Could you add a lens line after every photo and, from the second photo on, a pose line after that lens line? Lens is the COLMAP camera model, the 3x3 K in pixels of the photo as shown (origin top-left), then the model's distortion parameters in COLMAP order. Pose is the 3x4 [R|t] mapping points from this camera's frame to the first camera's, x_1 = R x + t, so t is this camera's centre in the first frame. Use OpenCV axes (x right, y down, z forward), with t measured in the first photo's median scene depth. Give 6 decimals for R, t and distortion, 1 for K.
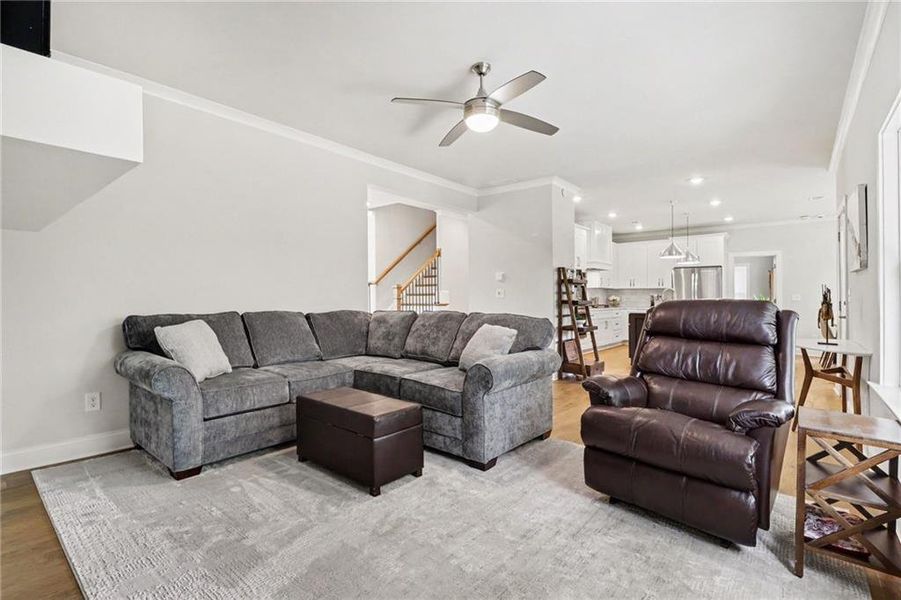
lens RADIAL K [[419.7, 0, 452.6], [0, 419.7, 298.6], [0, 0, 1]] dist [0.000769, -0.004254]
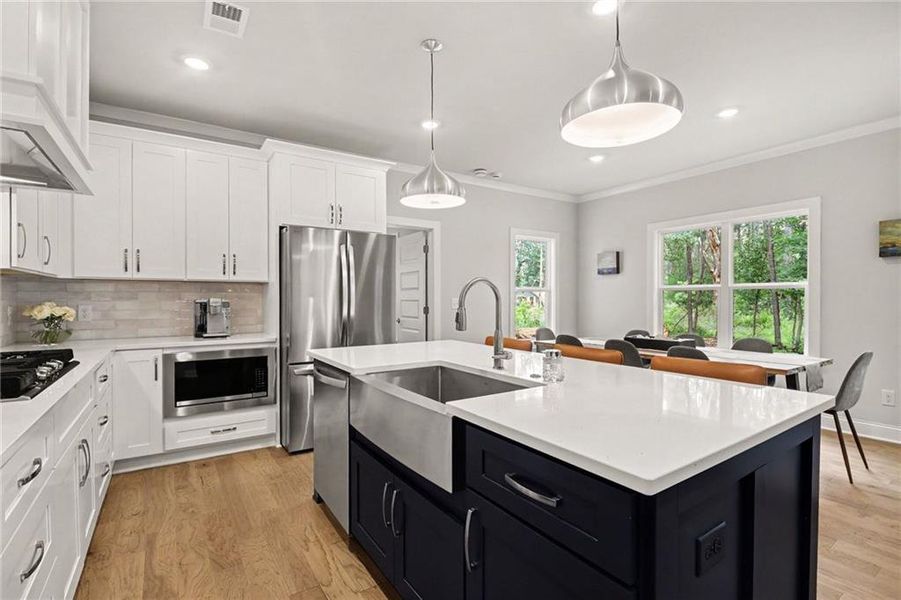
lens RADIAL K [[419.7, 0, 450.6], [0, 419.7, 302.0], [0, 0, 1]] dist [0.000769, -0.004254]
pose [[0.285439, -0.005969, 0.958378, 0.199191], [0.004311, 0.999978, 0.004944, -0.007805], [-0.958387, 0.002720, 0.285458, 0.677064]]
